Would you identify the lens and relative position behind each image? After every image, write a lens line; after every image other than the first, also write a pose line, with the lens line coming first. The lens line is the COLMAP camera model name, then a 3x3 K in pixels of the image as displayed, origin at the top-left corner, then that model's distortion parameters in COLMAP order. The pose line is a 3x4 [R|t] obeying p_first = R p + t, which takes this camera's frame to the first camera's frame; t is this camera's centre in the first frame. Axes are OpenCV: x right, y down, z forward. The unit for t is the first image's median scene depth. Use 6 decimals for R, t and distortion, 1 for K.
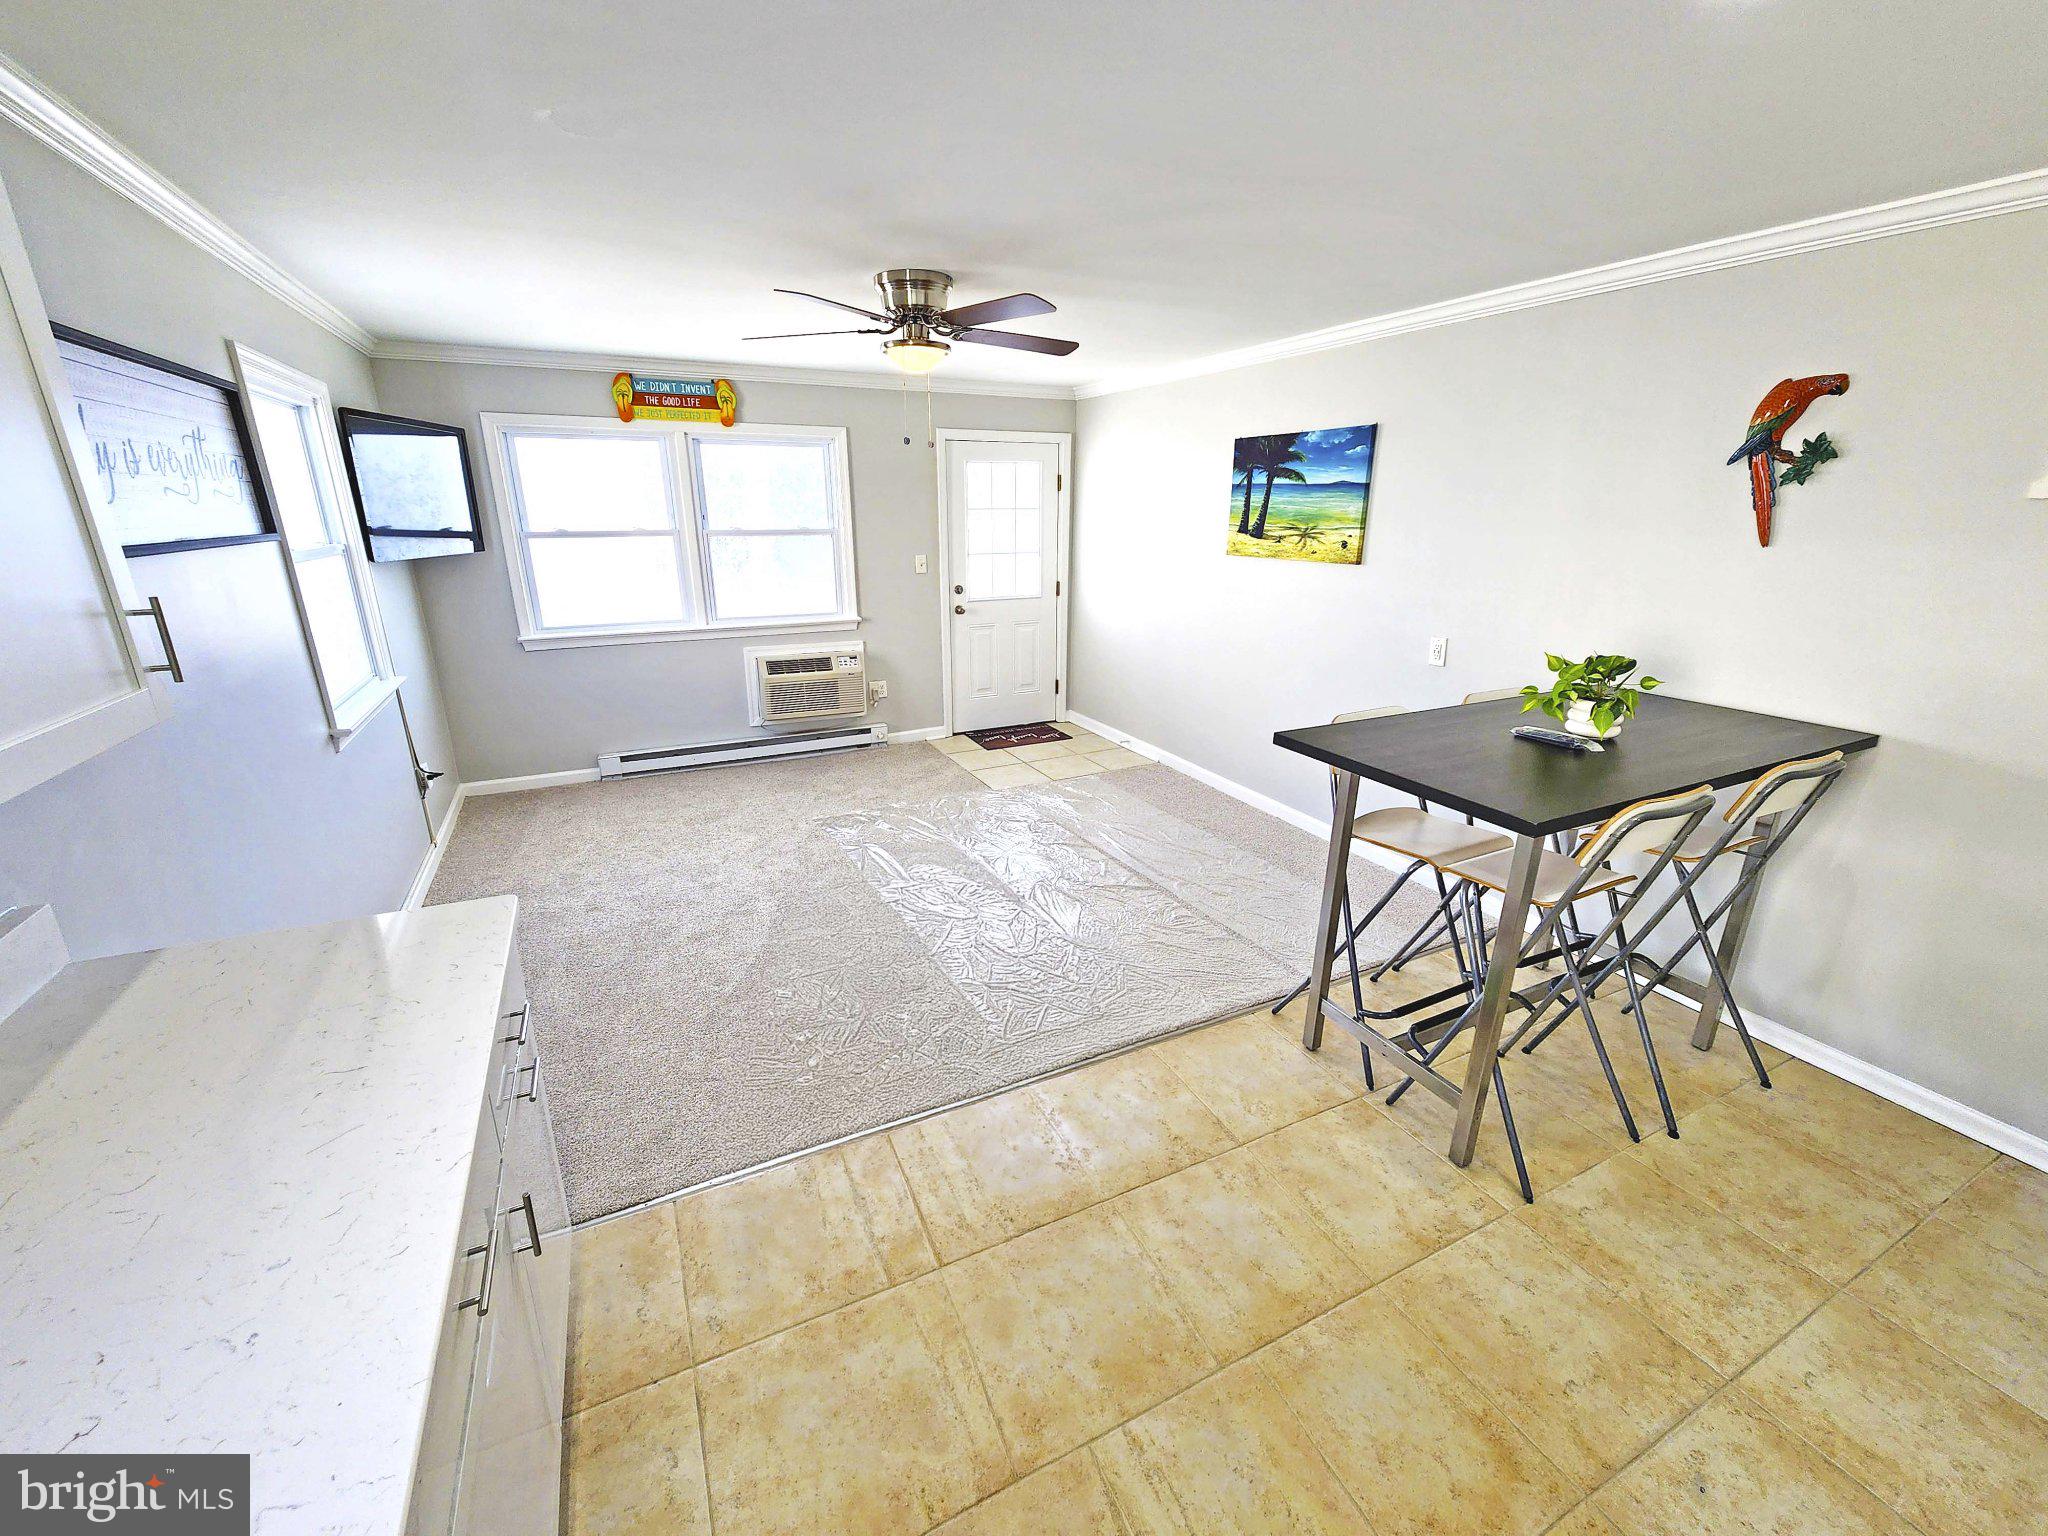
lens RADIAL K [[835.0, 0, 1009.6], [0, 835.0, 763.2], [0, 0, 1]] dist [0.002629, -0.000554]
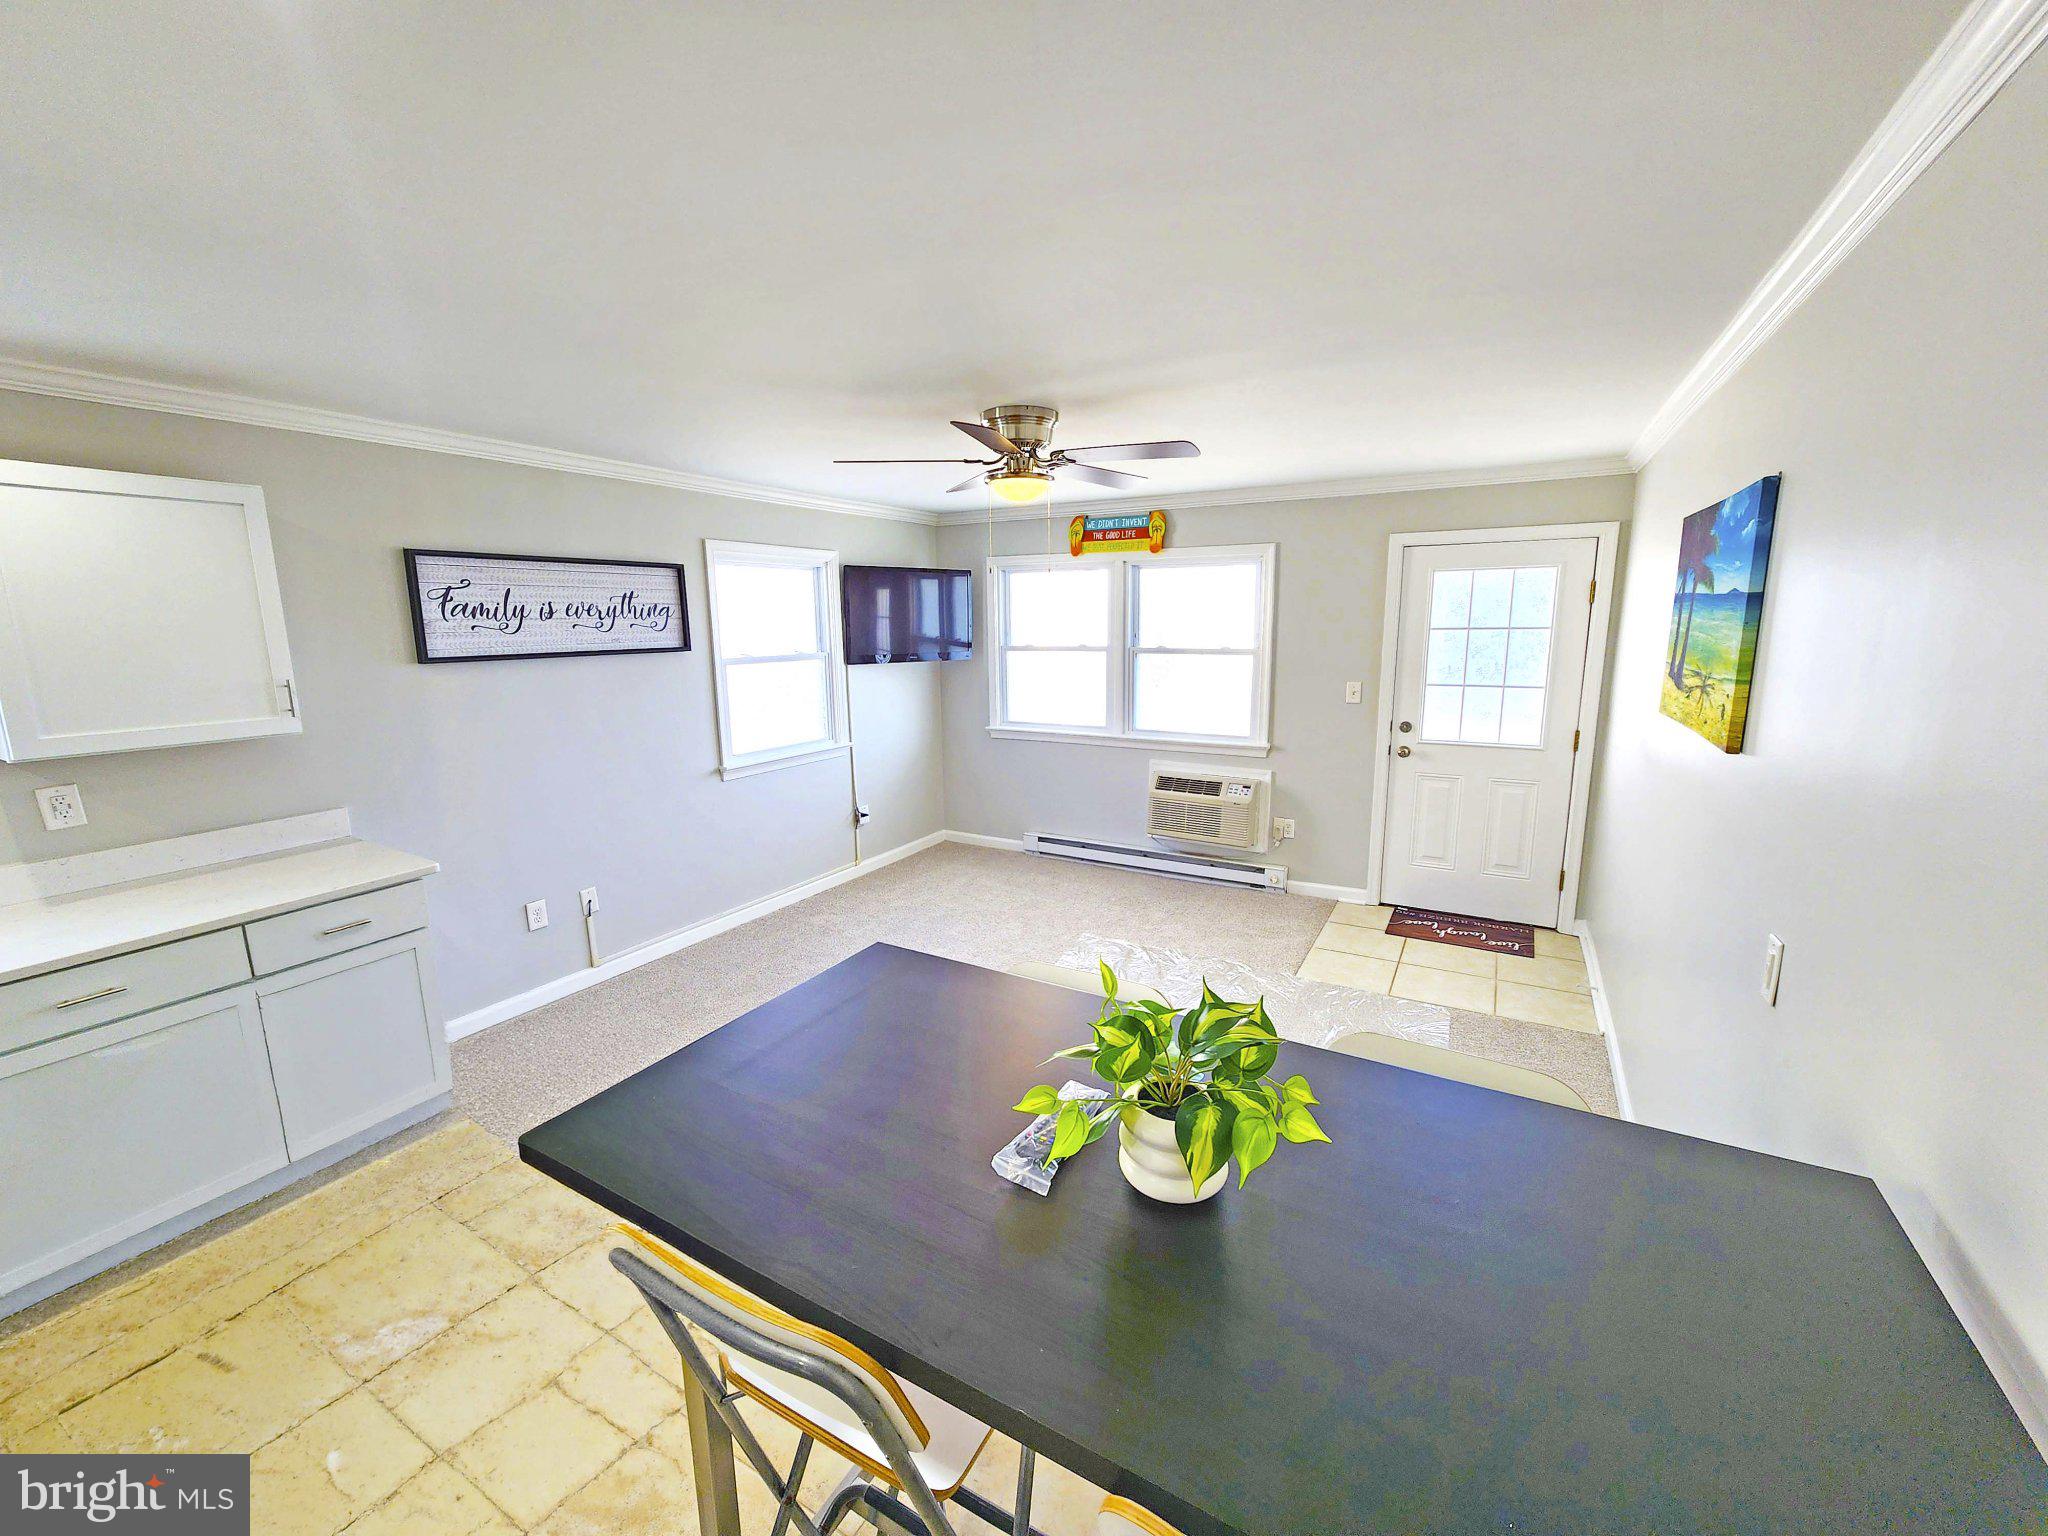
lens RADIAL K [[835.0, 0, 1009.6], [0, 835.0, 763.2], [0, 0, 1]] dist [0.002629, -0.000554]
pose [[0.555986, 0.138357, -0.819596, 0.469546], [-0.236901, 0.971528, 0.003300, -0.106534], [0.796717, 0.192328, 0.572933, 0.305357]]
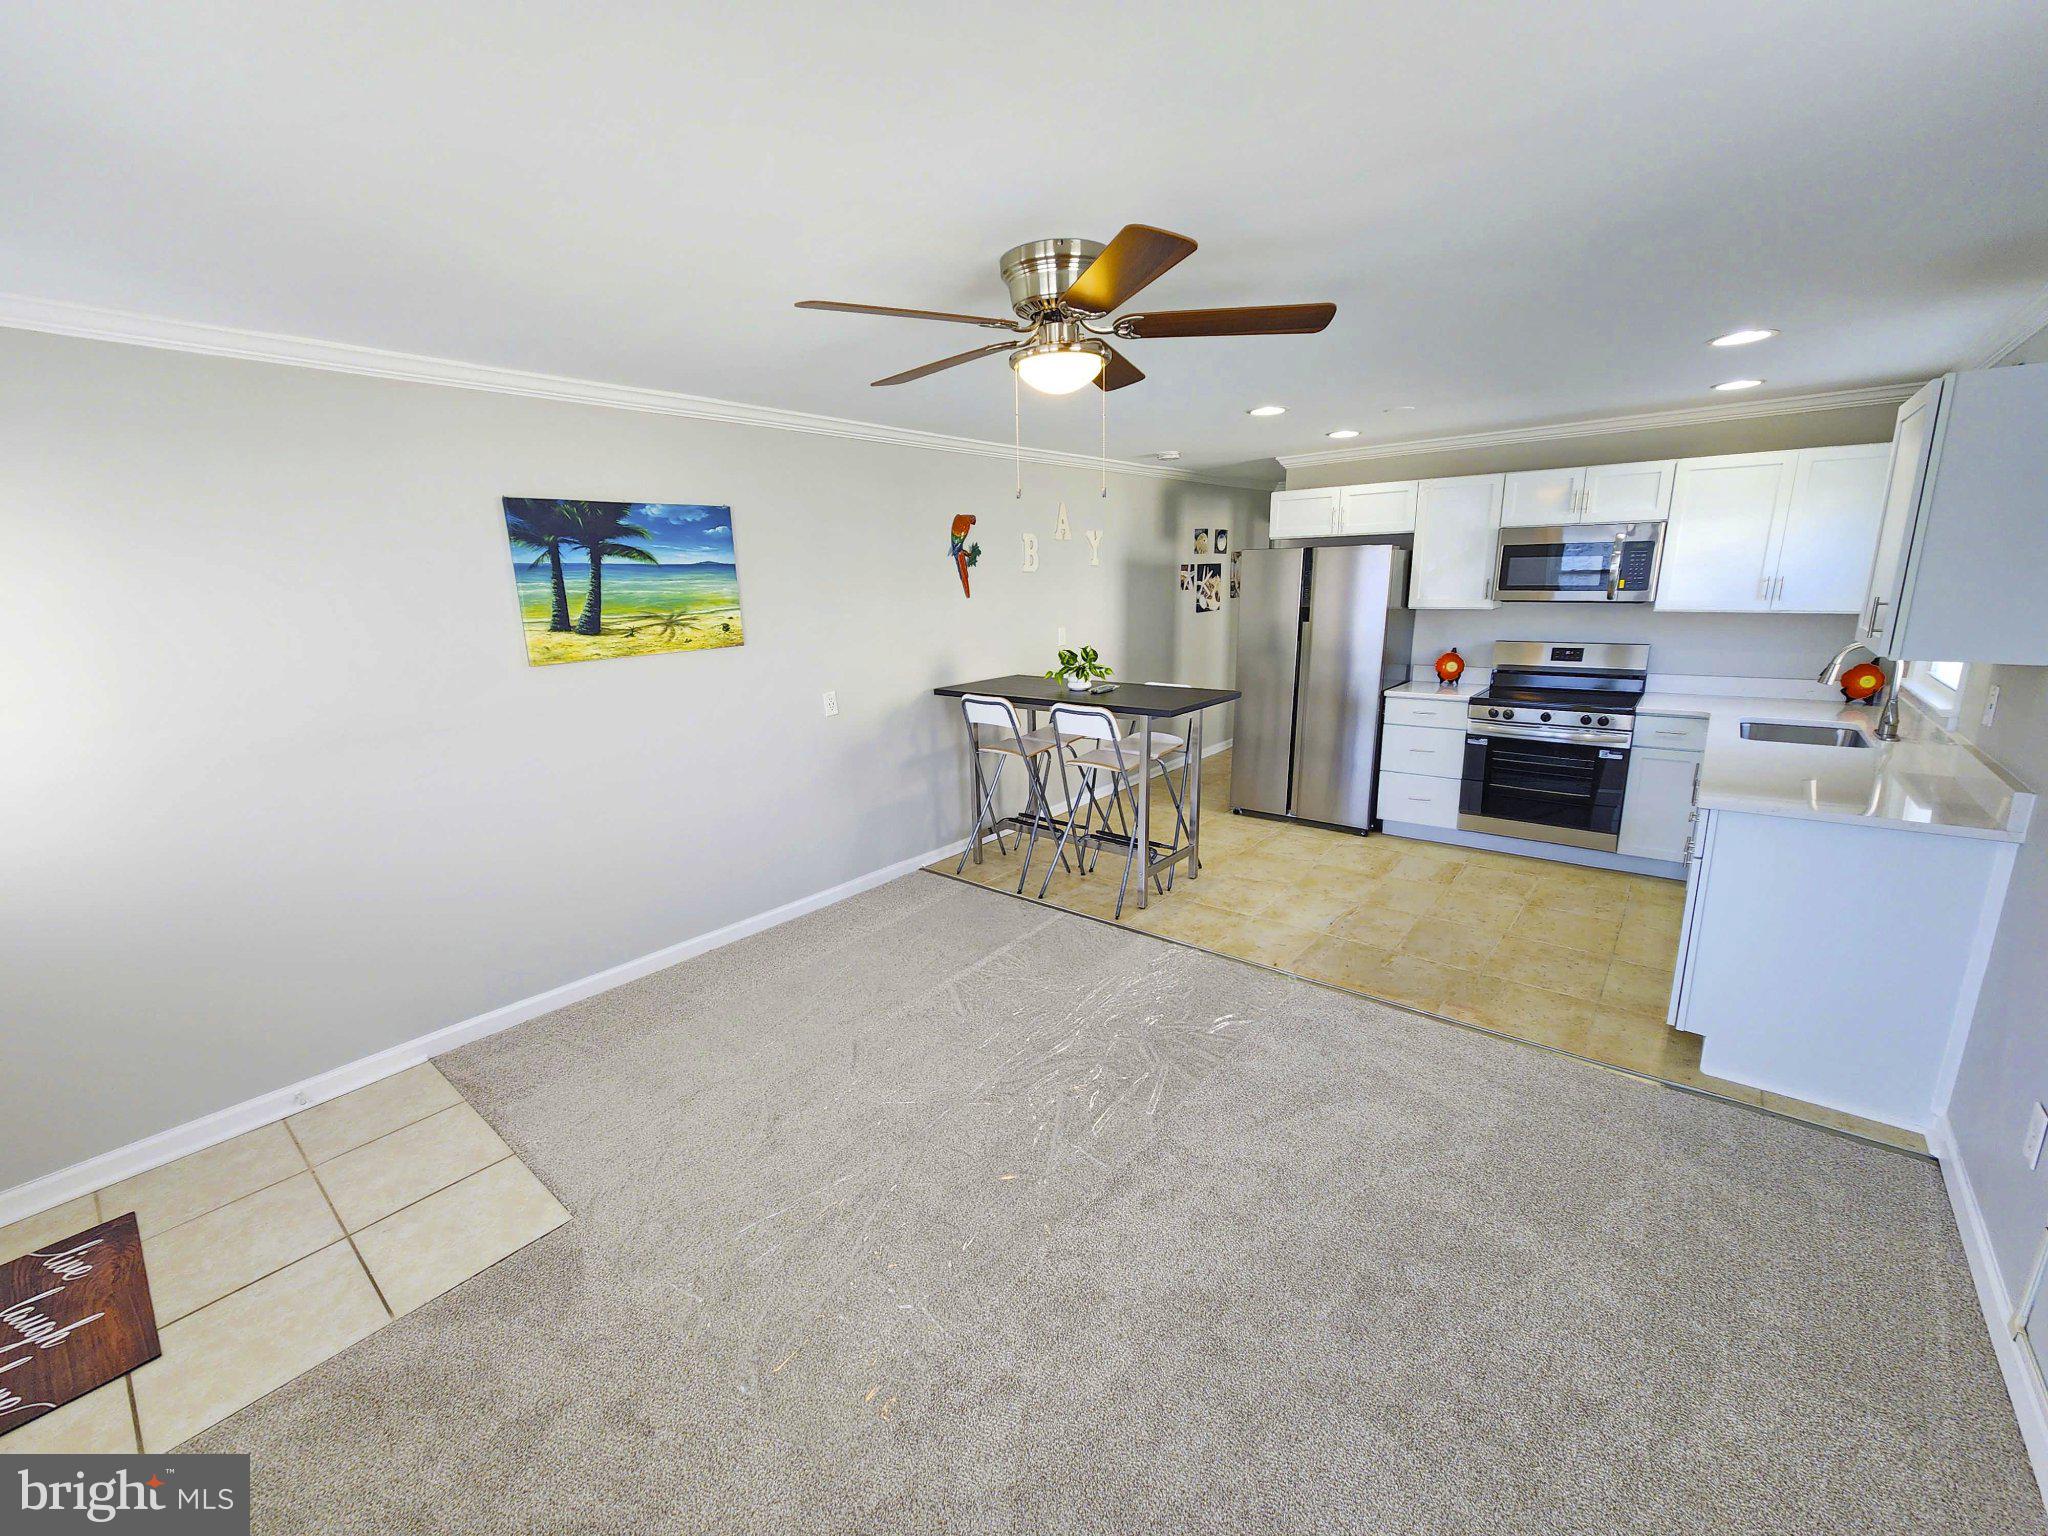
lens RADIAL K [[835.0, 0, 1009.6], [0, 835.0, 763.2], [0, 0, 1]] dist [0.002629, -0.000554]
pose [[-0.409910, -0.194228, 0.891207, -0.486901], [0.299305, 0.894322, 0.332572, -0.277896], [-0.861621, 0.403067, -0.308458, 0.874143]]
